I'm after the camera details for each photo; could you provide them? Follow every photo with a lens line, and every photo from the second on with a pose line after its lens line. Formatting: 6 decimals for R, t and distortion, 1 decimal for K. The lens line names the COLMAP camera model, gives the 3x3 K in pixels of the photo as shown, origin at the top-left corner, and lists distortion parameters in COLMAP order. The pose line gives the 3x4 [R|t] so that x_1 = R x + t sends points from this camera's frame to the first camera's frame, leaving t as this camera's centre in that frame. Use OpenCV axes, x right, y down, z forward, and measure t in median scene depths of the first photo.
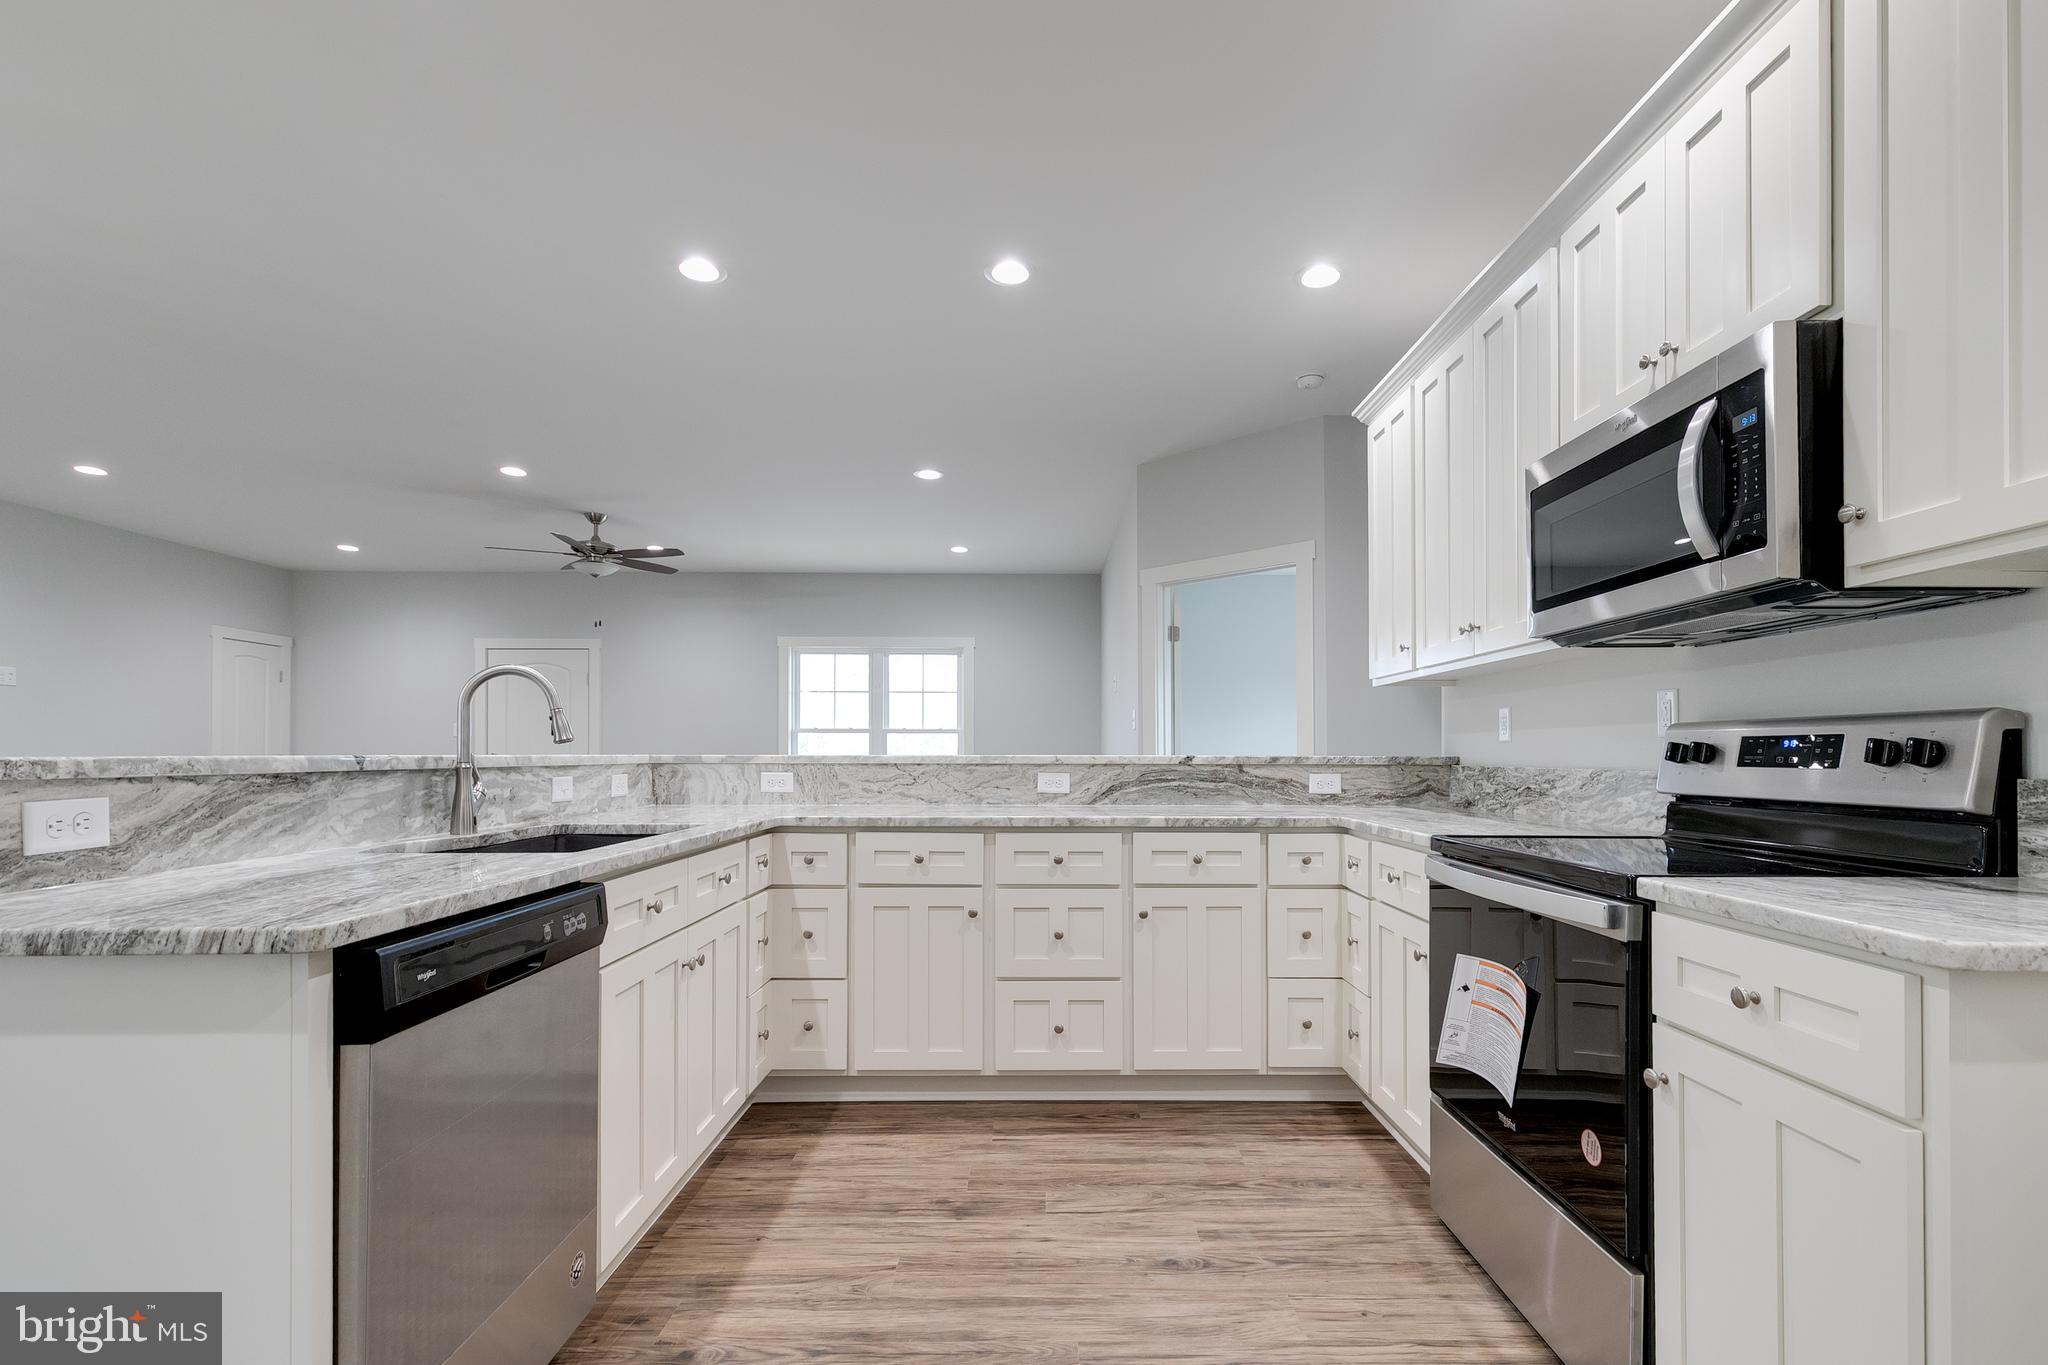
lens RADIAL K [[941.6, 0, 1065.1], [0, 941.6, 757.8], [0, 0, 1]] dist [0.003355, 0.000047]
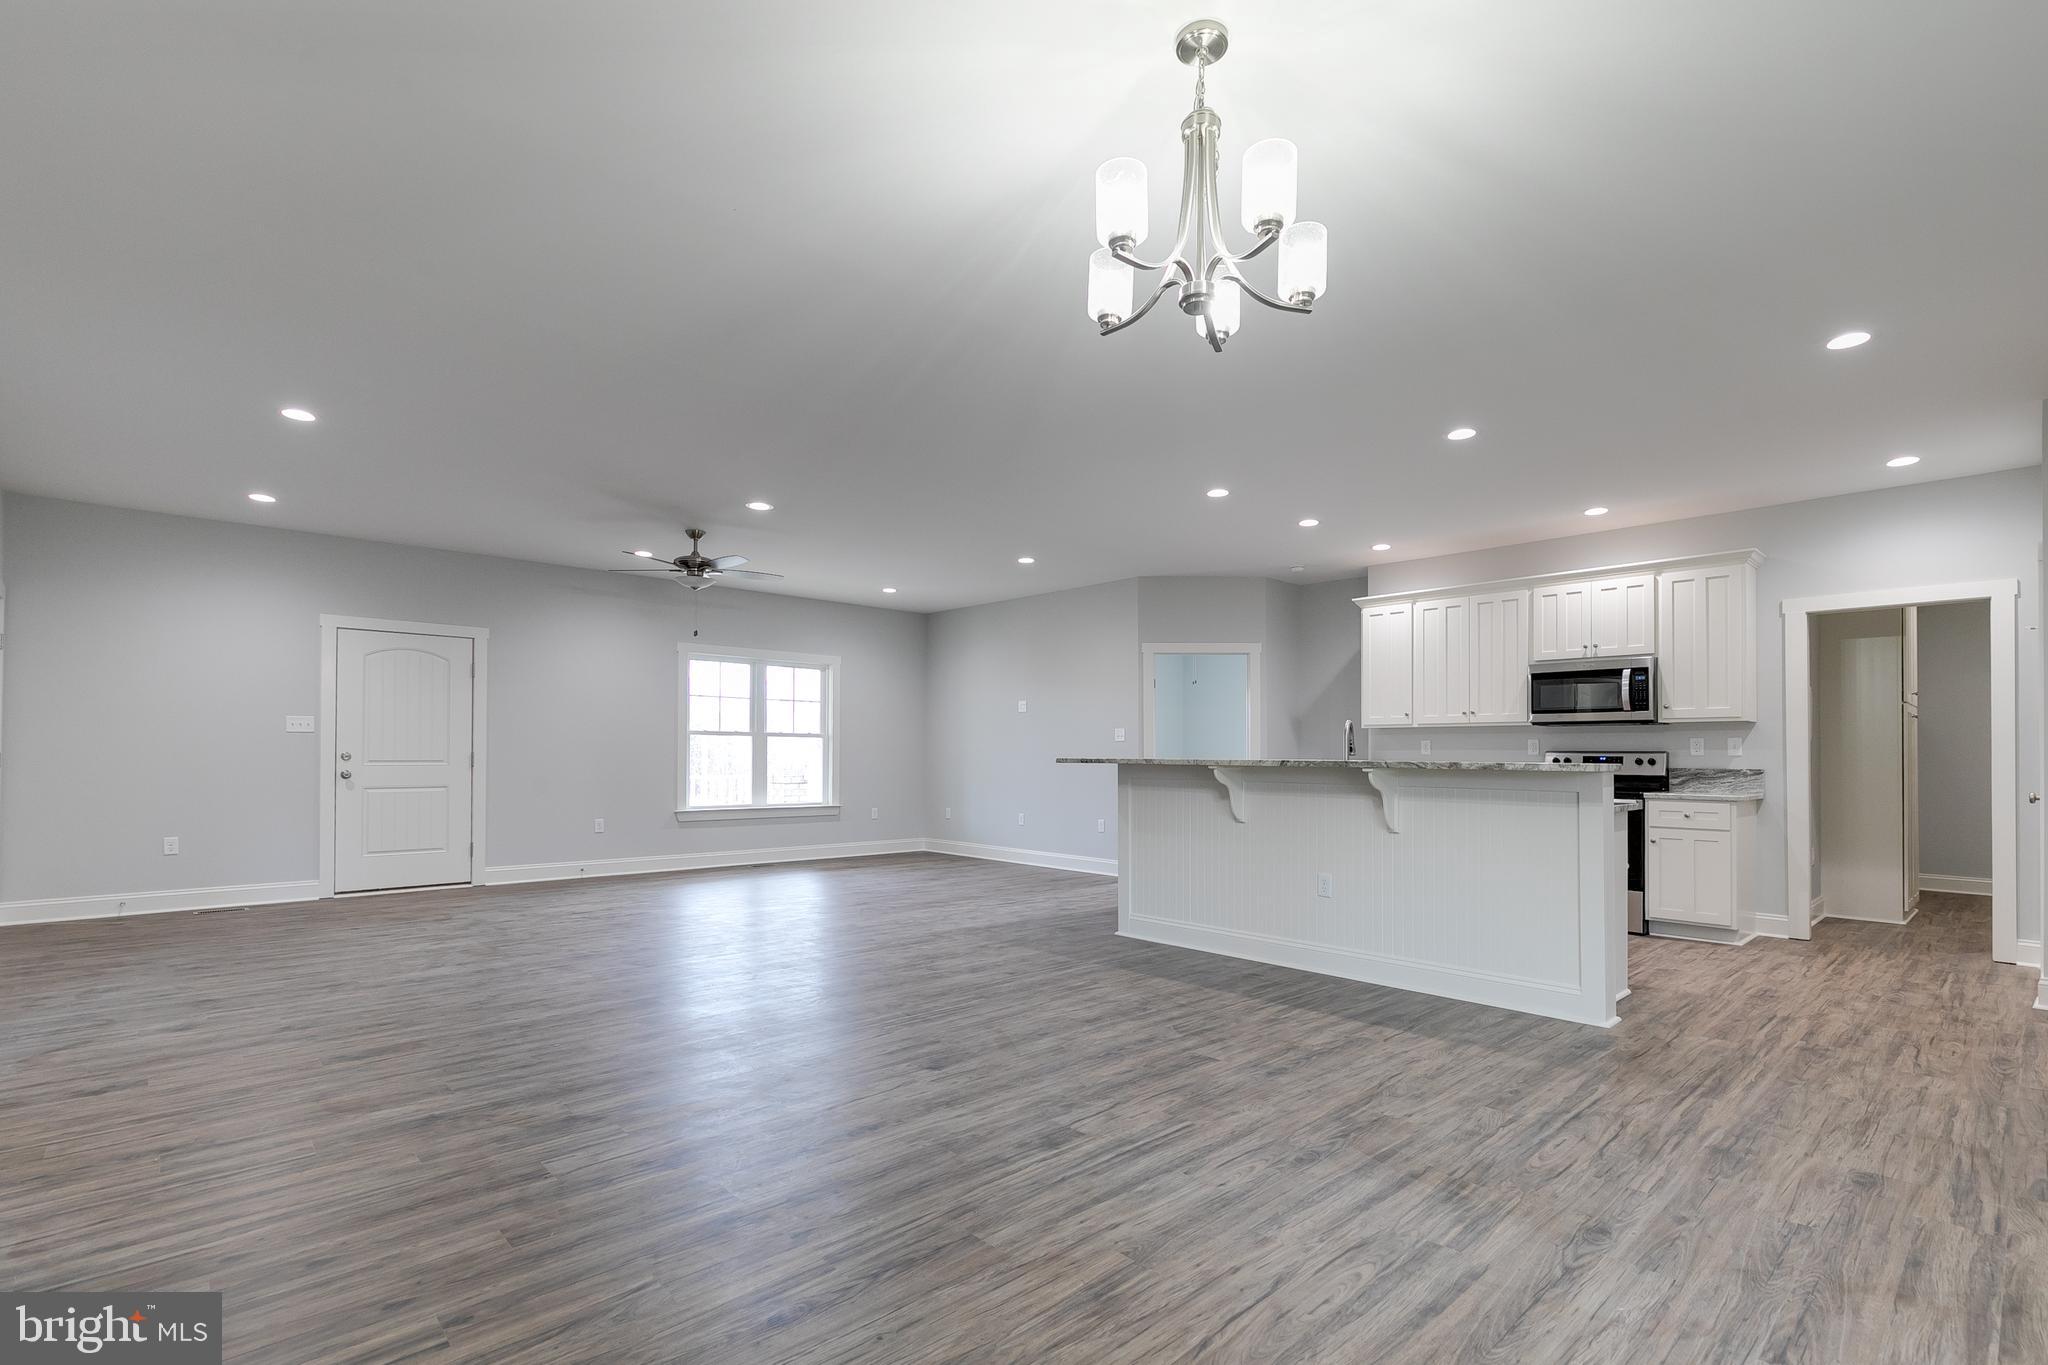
lens RADIAL K [[937.6, 0, 1035.8], [0, 937.6, 749.3], [0, 0, 1]] dist [0.004499, -0.000090]
pose [[0.740116, 0.011322, 0.672384, -2.249593], [-0.005546, 0.999927, -0.010732, -0.000056], [-0.672457, 0.004214, 0.740125, -0.126198]]
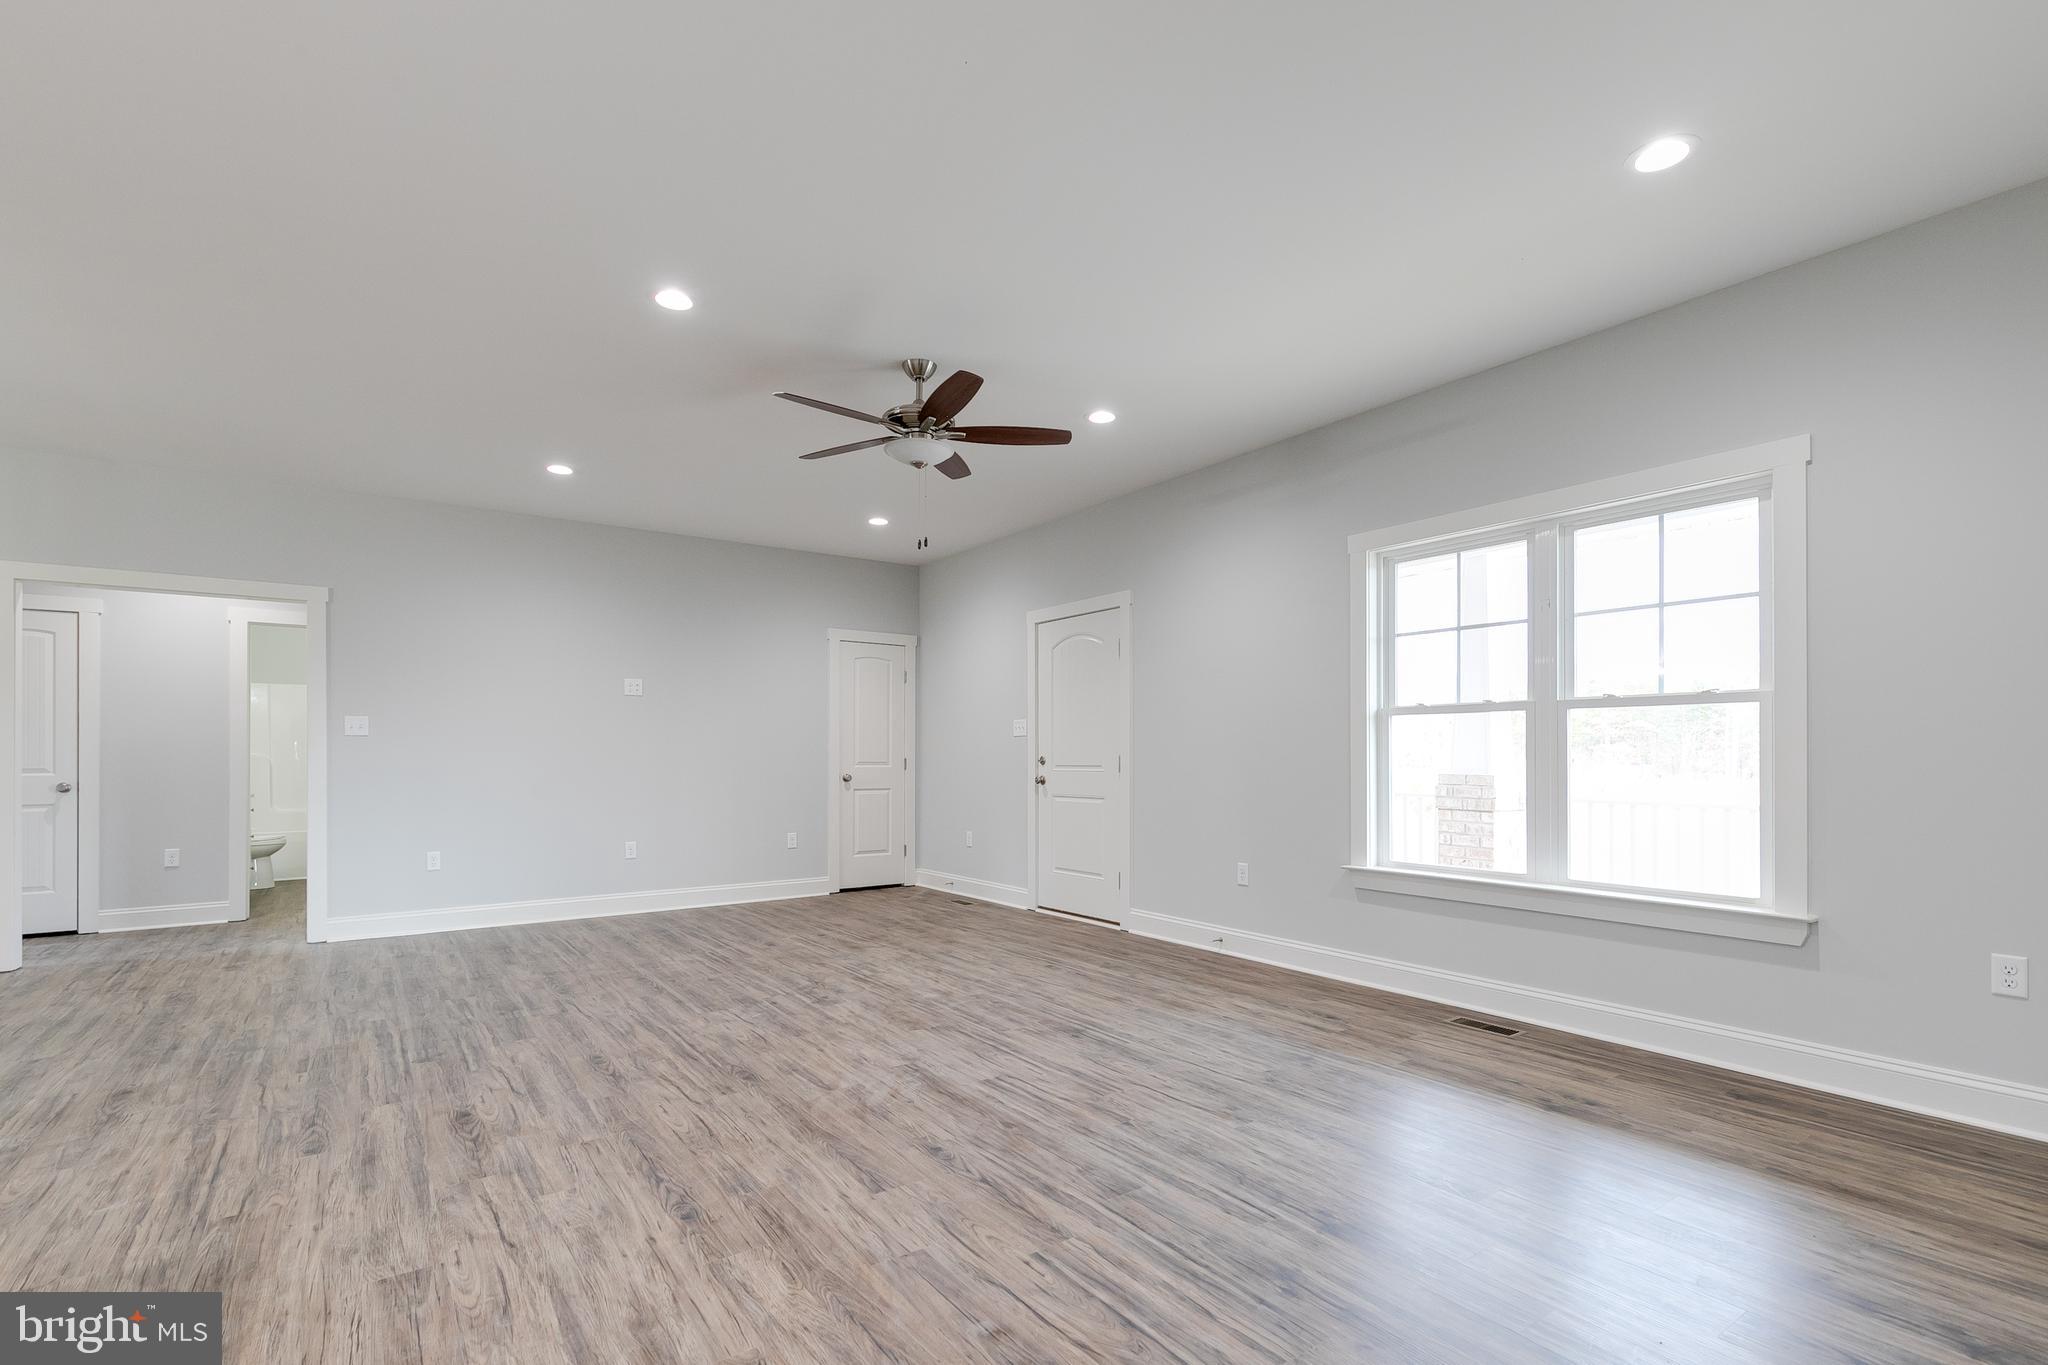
lens RADIAL K [[955.4, 0, 1025.7], [0, 955.4, 754.5], [0, 0, 1]] dist [-0.000388, -0.000637]
pose [[0.562519, -0.005695, -0.826764, 0.123633], [0.000121, 0.999977, -0.006806, -0.003481], [0.826784, 0.003728, 0.562507, 1.722020]]
